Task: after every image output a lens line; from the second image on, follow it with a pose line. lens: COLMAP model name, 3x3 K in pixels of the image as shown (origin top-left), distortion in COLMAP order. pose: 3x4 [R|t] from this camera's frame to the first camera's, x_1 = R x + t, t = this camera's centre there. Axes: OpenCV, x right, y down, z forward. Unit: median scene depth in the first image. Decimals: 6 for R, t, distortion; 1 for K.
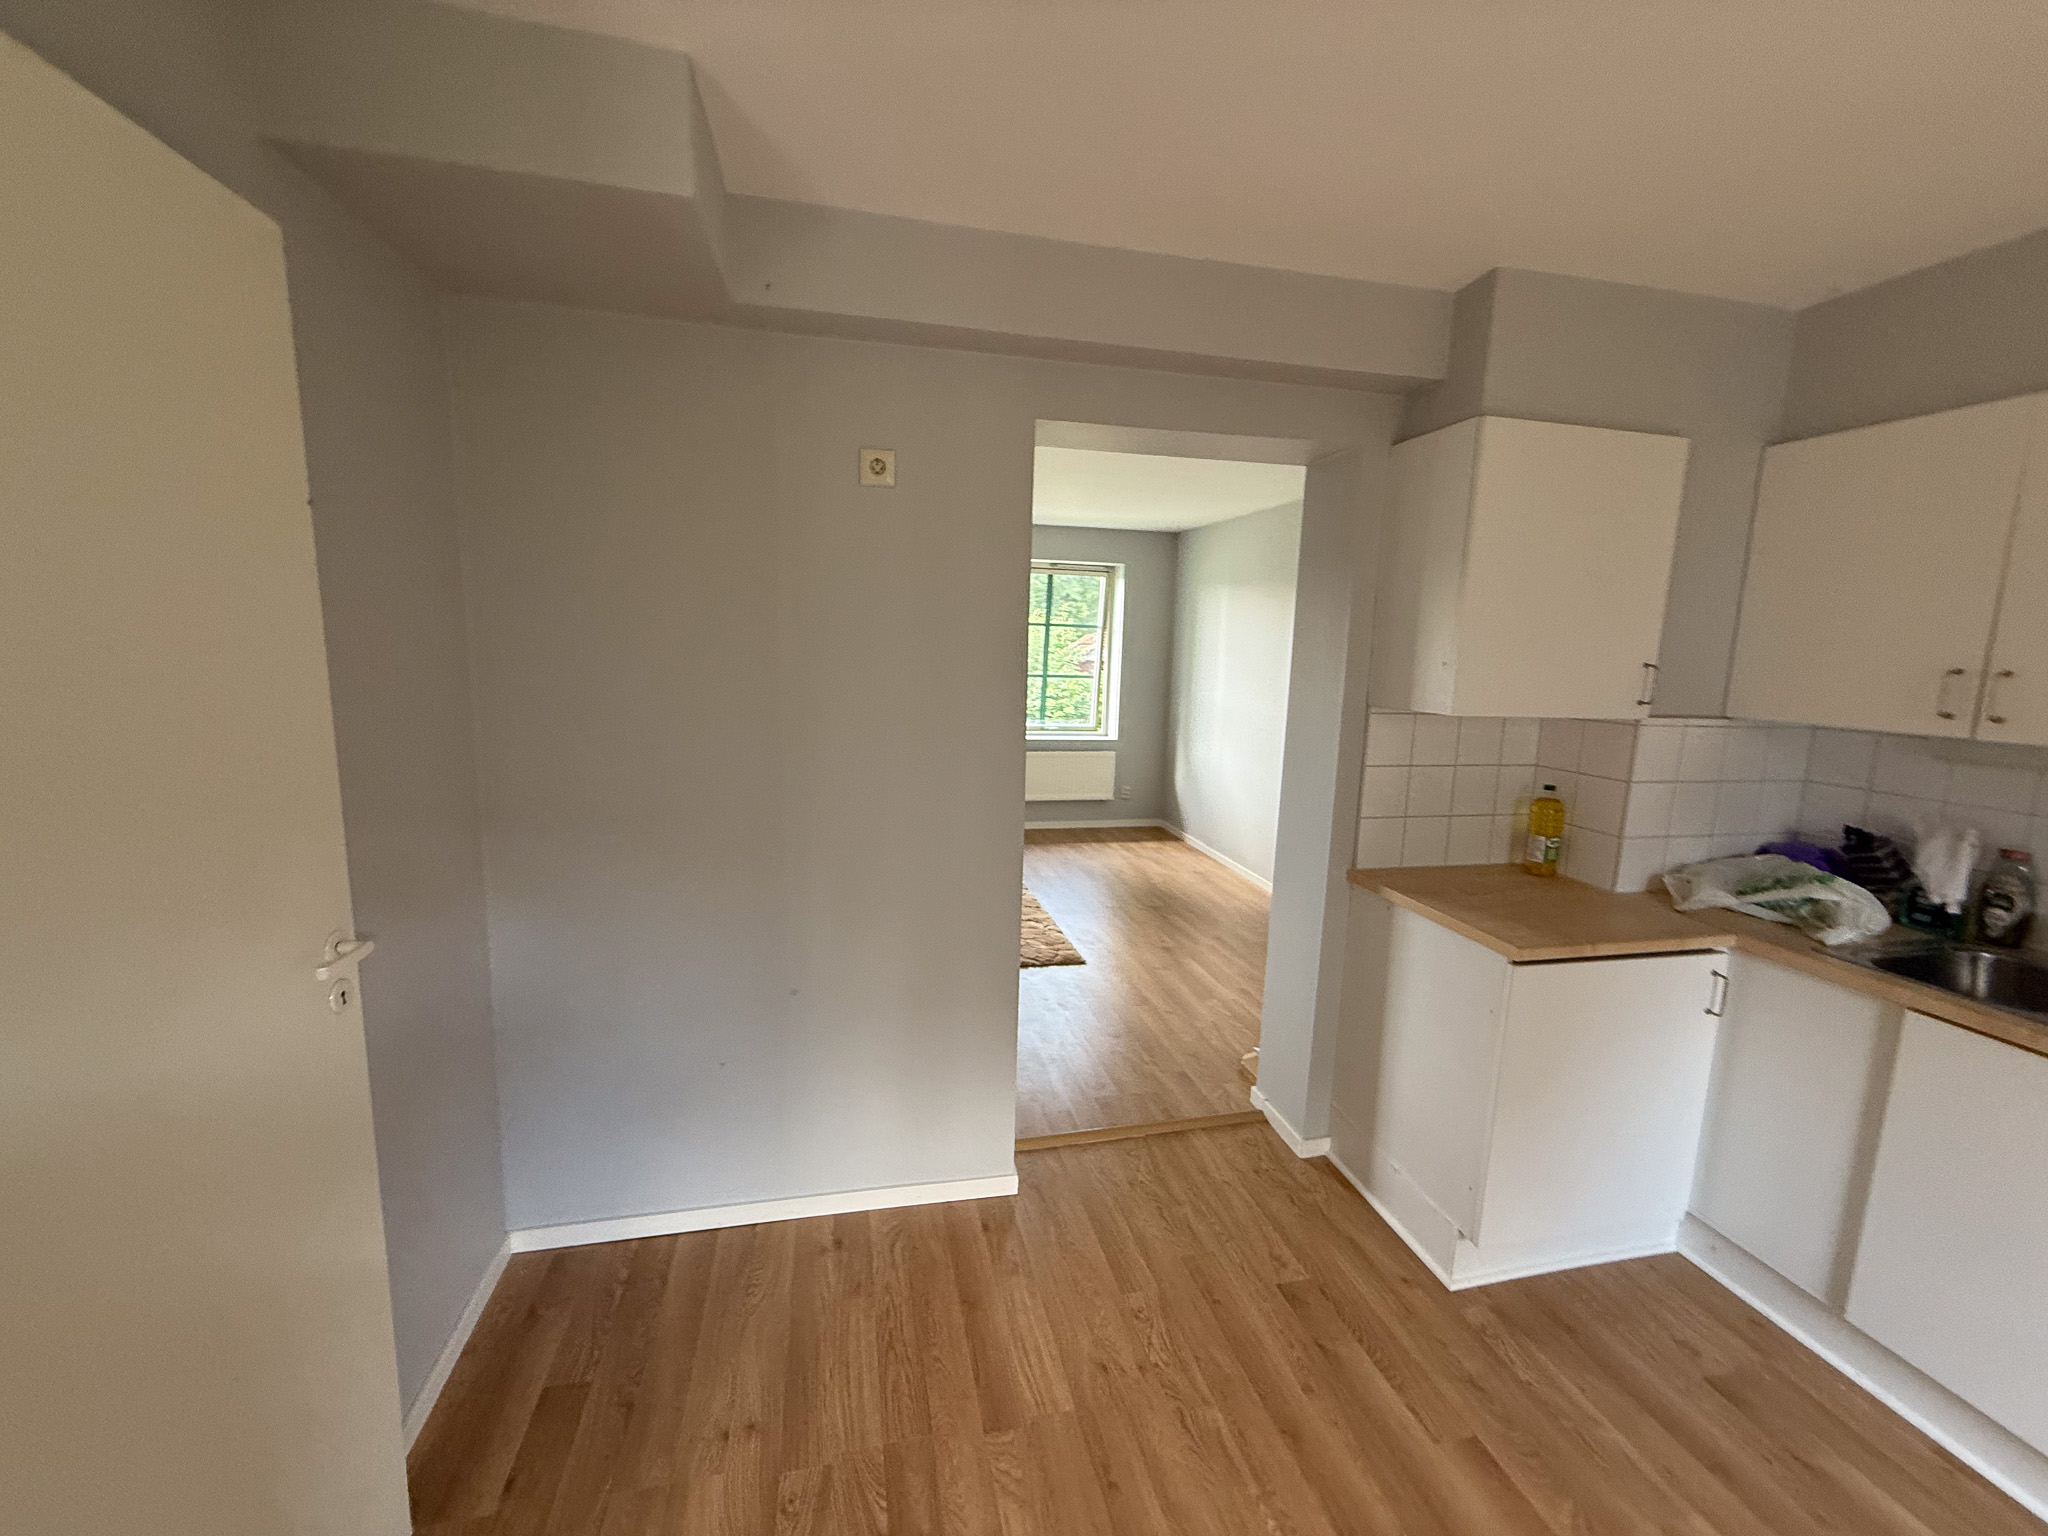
lens RADIAL K [[825.8, 0, 1023.2], [0, 825.8, 768.7], [0, 0, 1]] dist [0.001546, 0.000246]
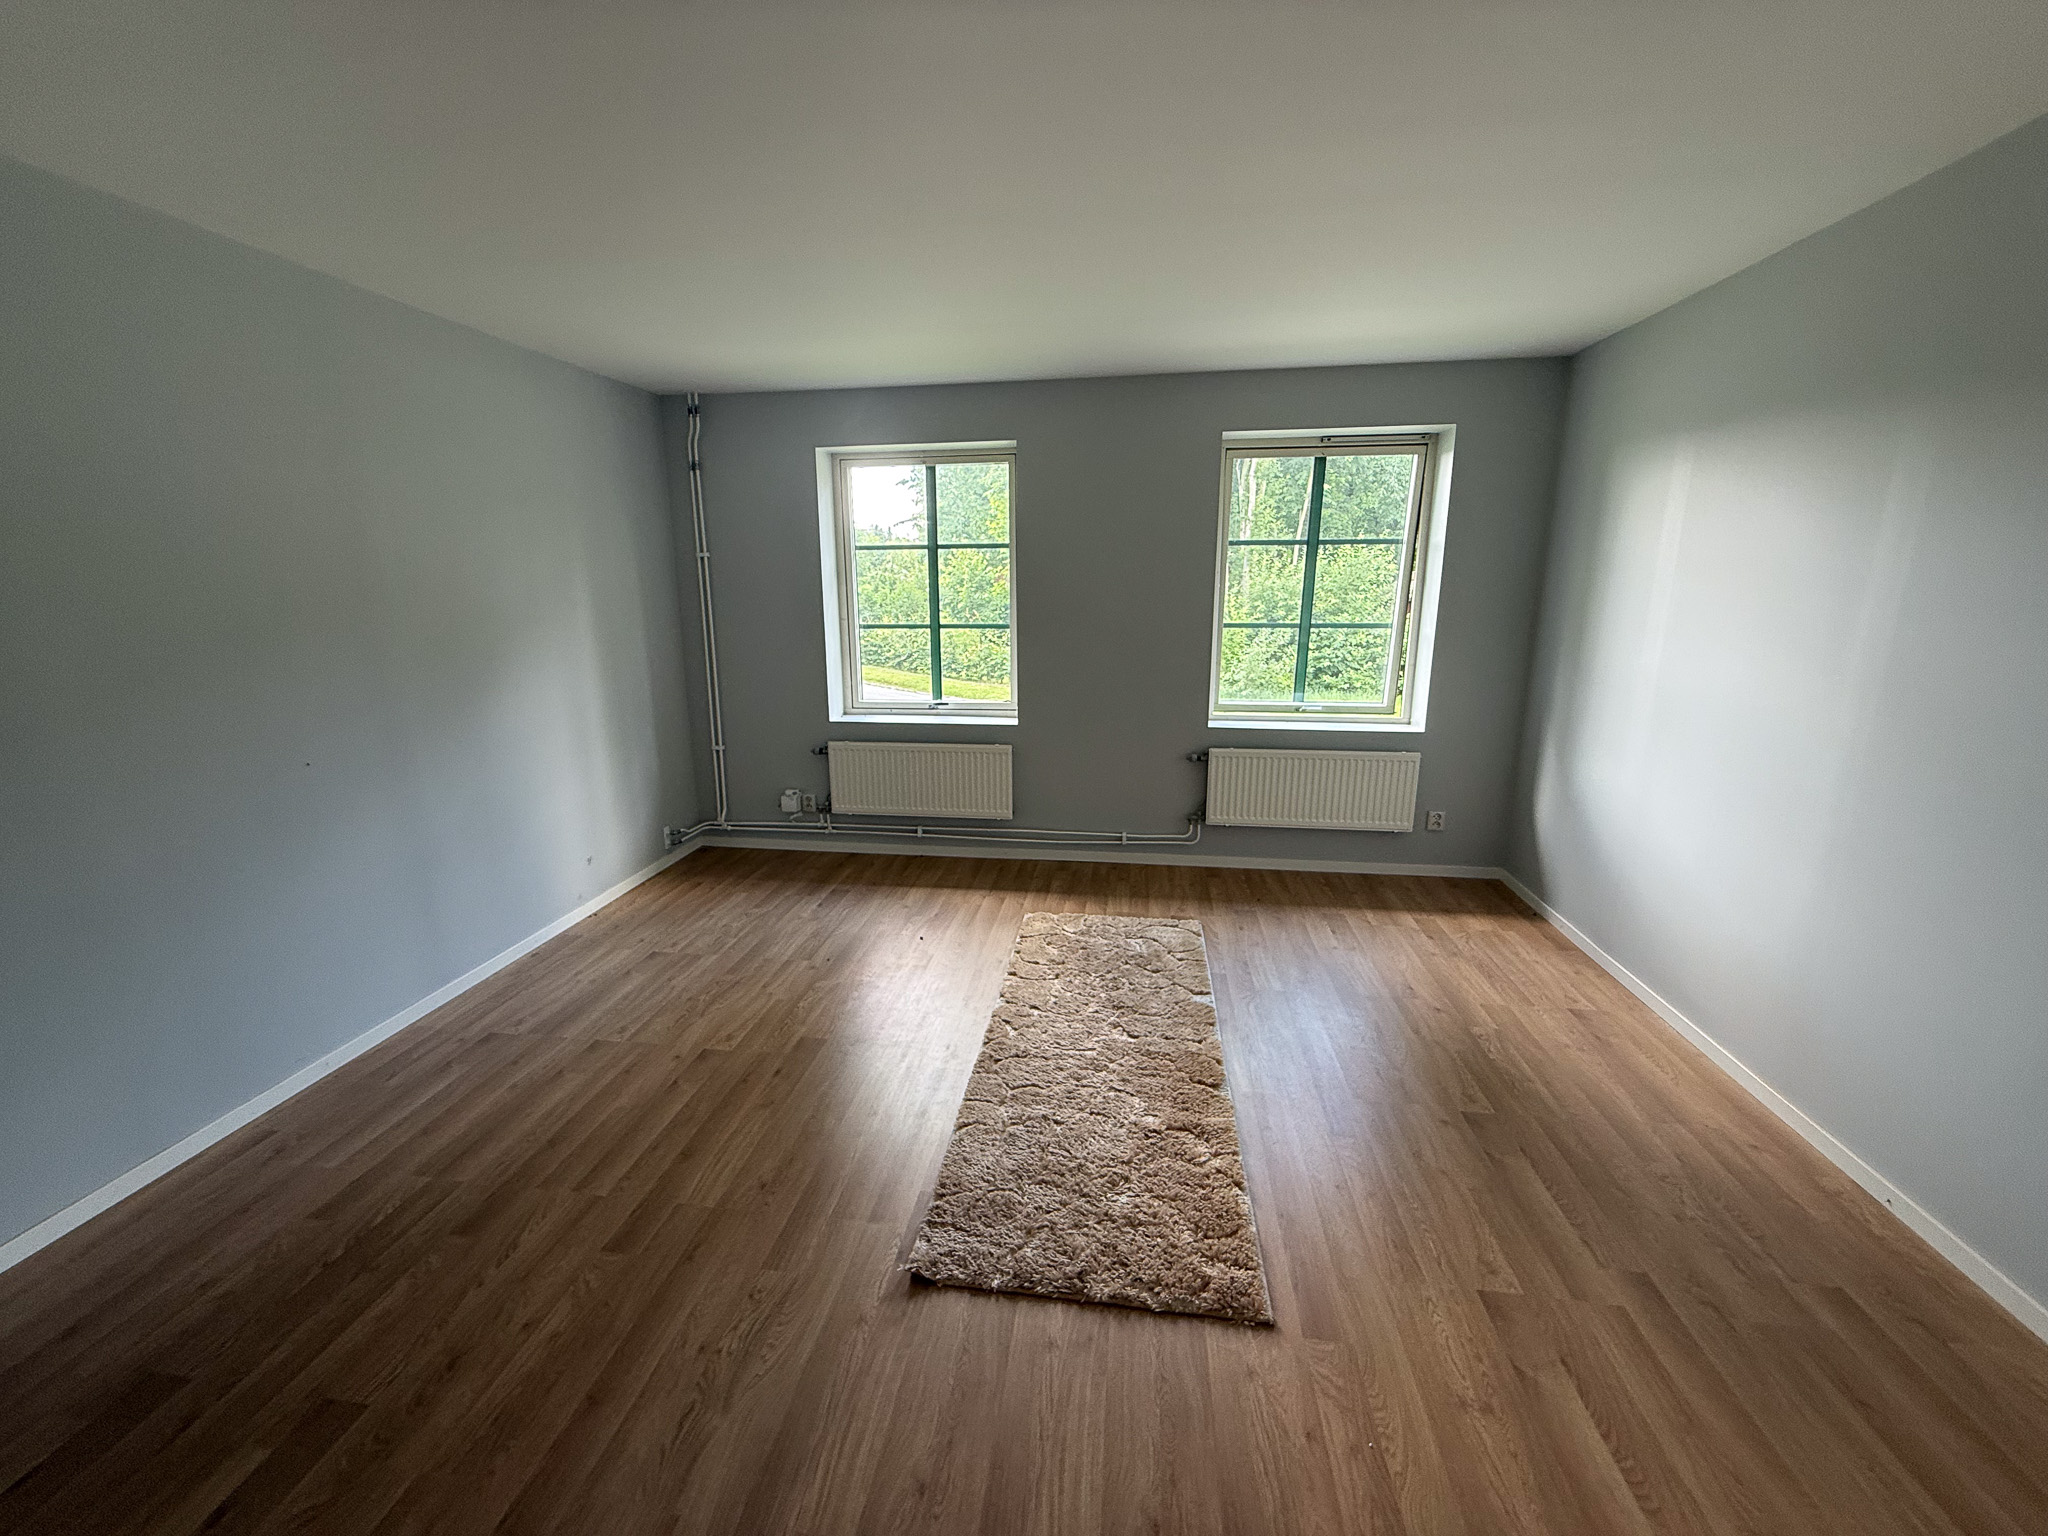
lens RADIAL K [[825.8, 0, 1022.4], [0, 825.8, 765.7], [0, 0, 1]] dist [0.001546, 0.000246]
pose [[0.934201, 0.044771, -0.353925, 0.058754], [-0.022956, 0.997582, 0.065600, -0.046429], [0.356007, -0.053159, 0.932970, 0.368648]]
